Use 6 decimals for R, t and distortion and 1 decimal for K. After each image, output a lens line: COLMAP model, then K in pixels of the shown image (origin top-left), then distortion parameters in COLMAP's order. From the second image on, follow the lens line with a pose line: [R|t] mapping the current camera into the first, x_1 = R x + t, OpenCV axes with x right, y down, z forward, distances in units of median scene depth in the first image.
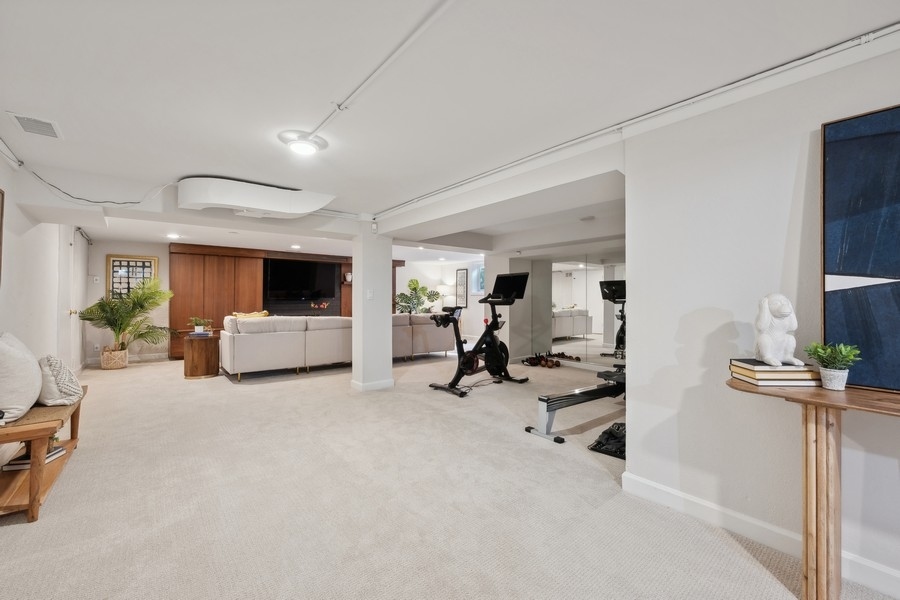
lens RADIAL K [[368.1, 0, 451.4], [0, 368.1, 293.0], [0, 0, 1]] dist [0.000817, 0.000087]
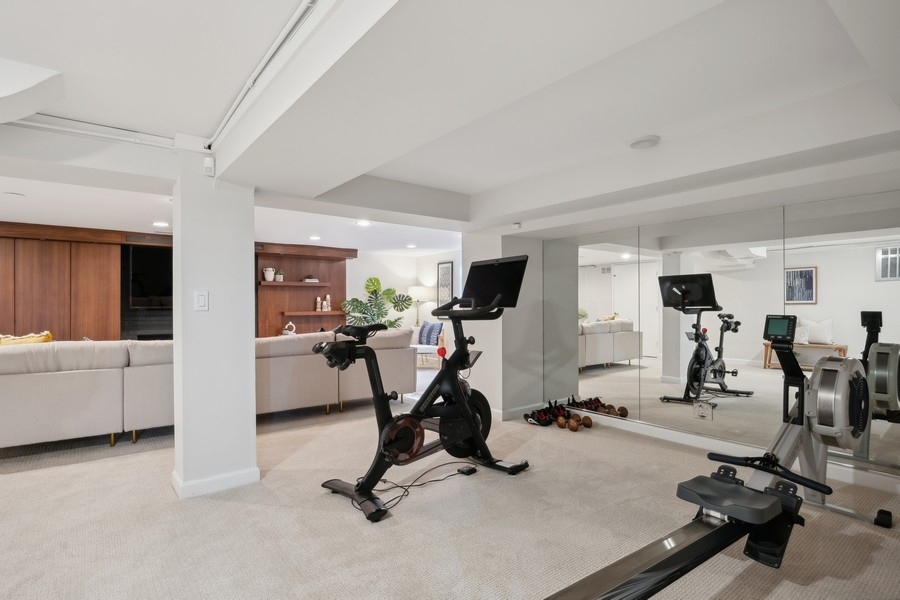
lens RADIAL K [[455.4, 0, 450.0], [0, 455.4, 300.0], [0, 0, 1]] dist [0.000419, -0.000006]
pose [[0.999750, -0.006089, -0.021533, 0.092412], [0.006164, 0.999975, 0.003448, 0.002614], [0.021511, -0.003580, 0.999762, 0.293074]]
